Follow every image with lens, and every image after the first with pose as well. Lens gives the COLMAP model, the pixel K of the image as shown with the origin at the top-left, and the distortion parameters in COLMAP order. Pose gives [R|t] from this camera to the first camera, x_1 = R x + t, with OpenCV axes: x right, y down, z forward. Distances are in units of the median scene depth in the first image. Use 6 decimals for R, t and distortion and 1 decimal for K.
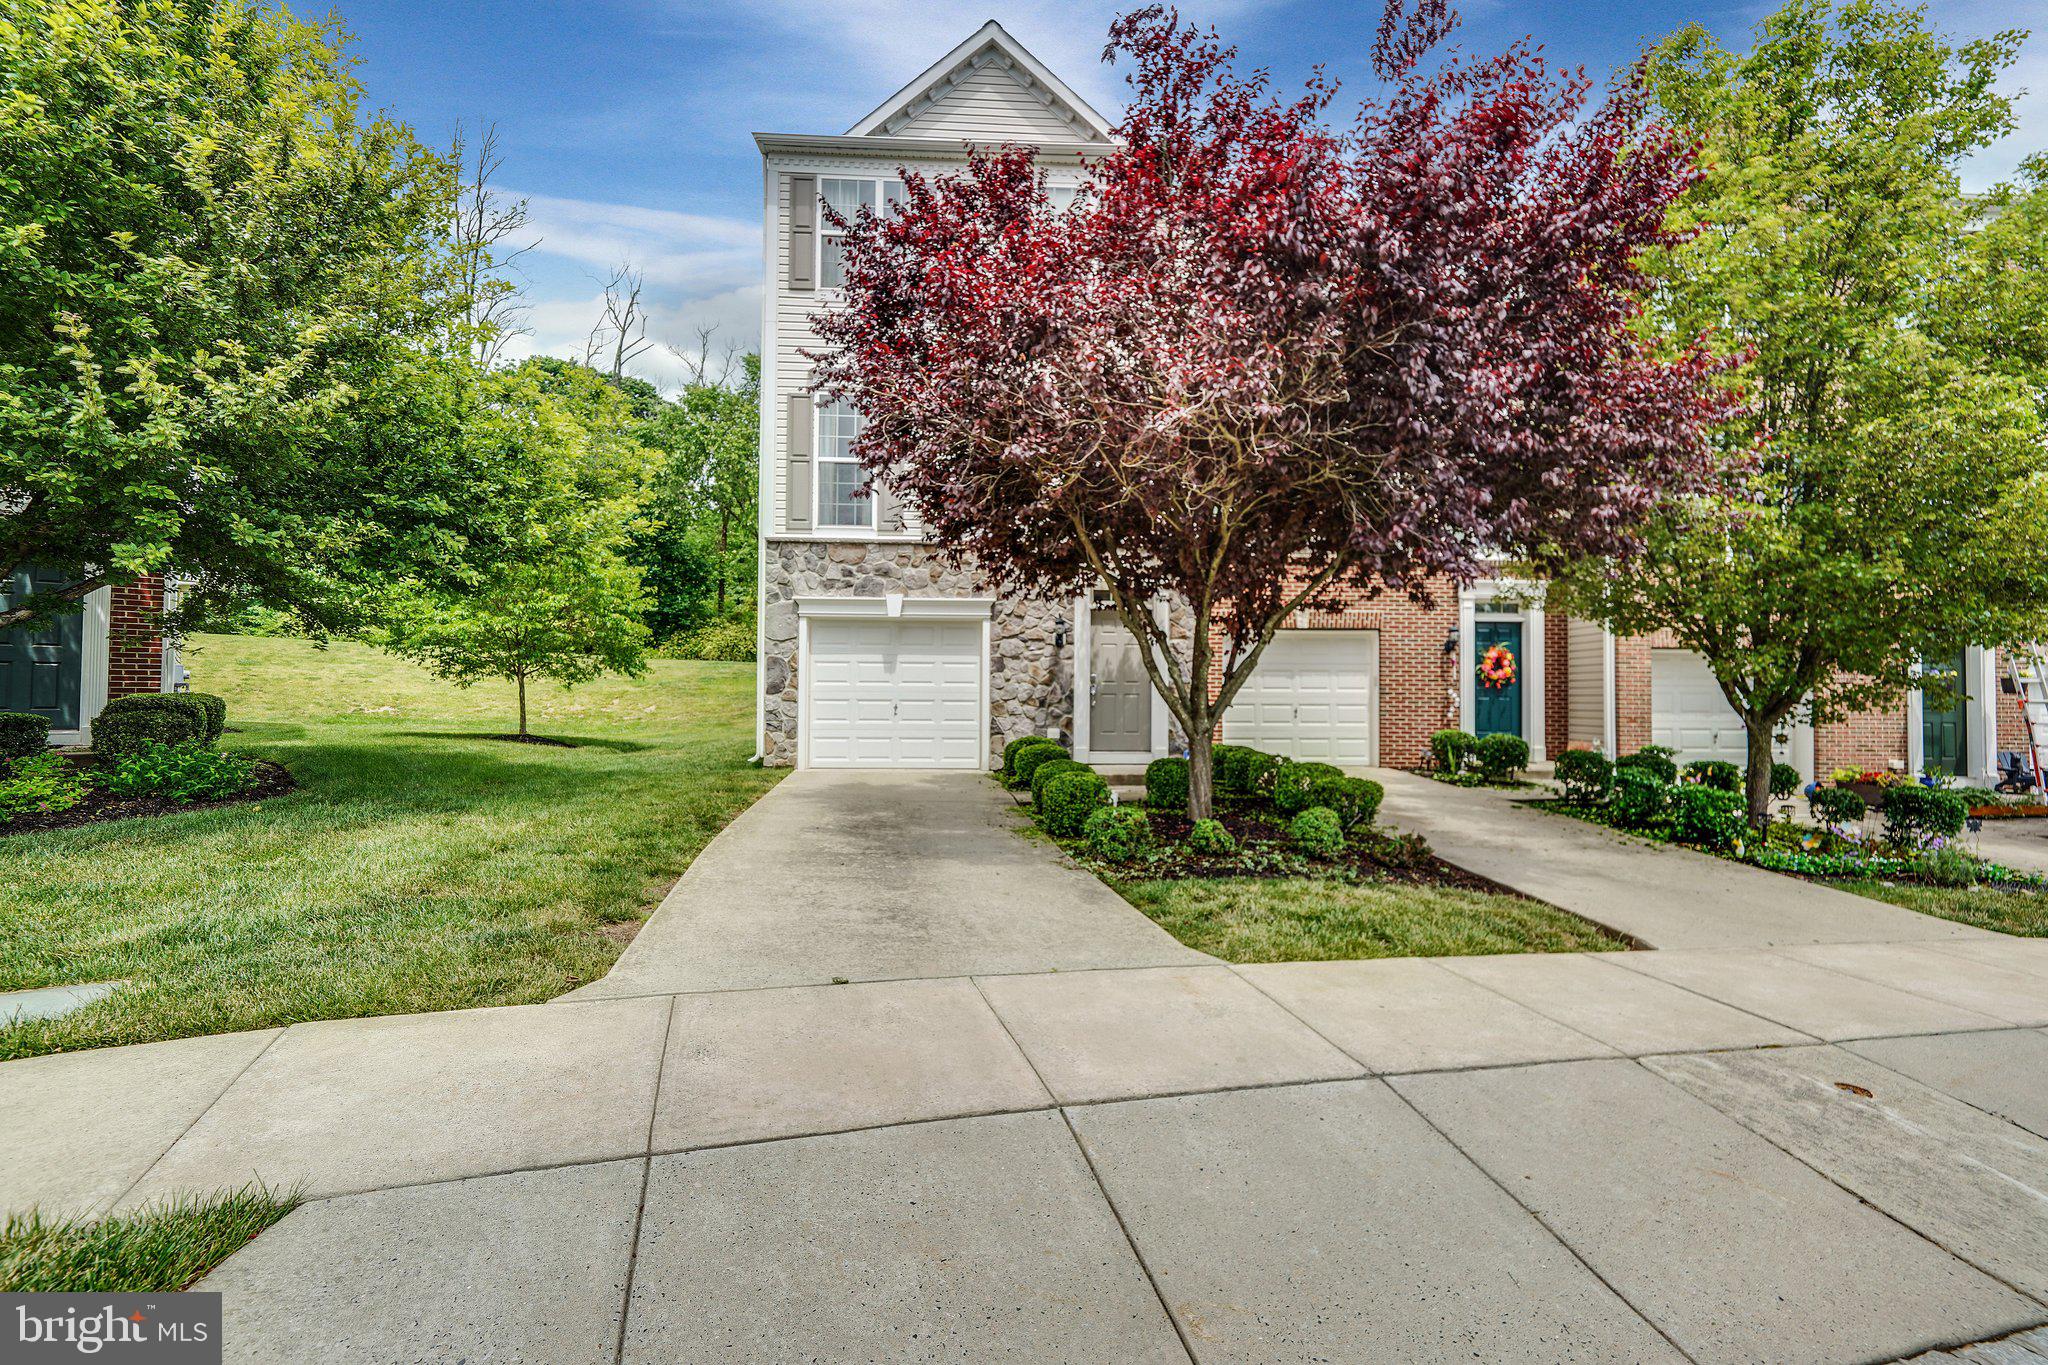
lens RADIAL K [[869.3, 0, 1024.3], [0, 869.3, 691.4], [0, 0, 1]] dist [-0.004695, -0.000292]
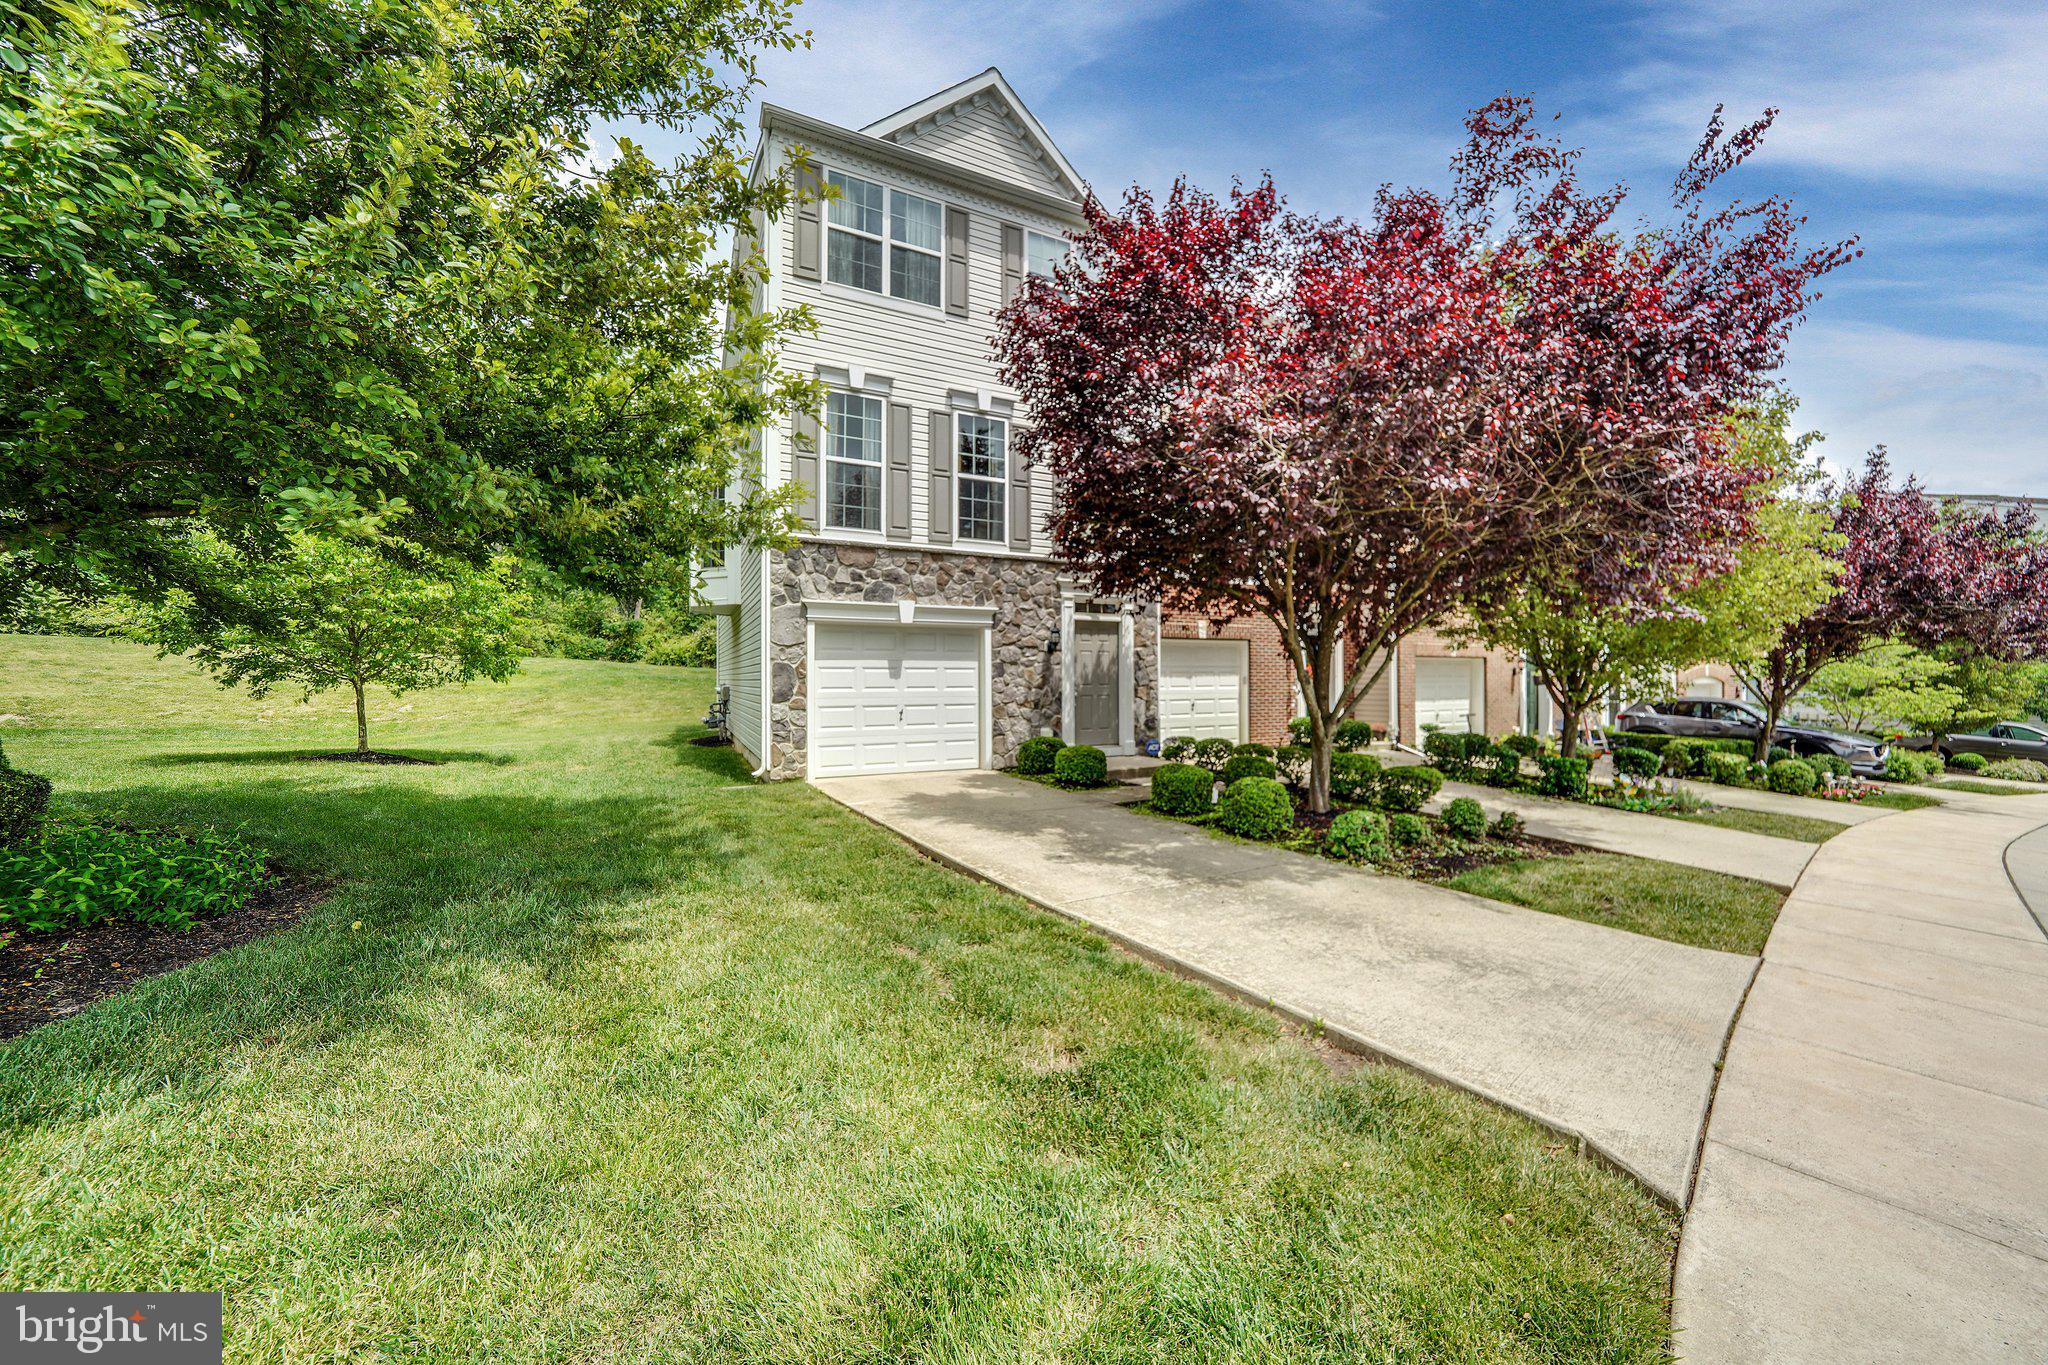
lens RADIAL K [[721.1, 0, 1027.5], [0, 721.1, 670.7], [0, 0, 1]] dist [-0.021378, 0.002882]
pose [[0.907894, -0.005645, 0.419161, -0.369846], [0.003207, 0.999974, 0.006521, -0.035593], [-0.419187, -0.004576, 0.907889, 0.181303]]
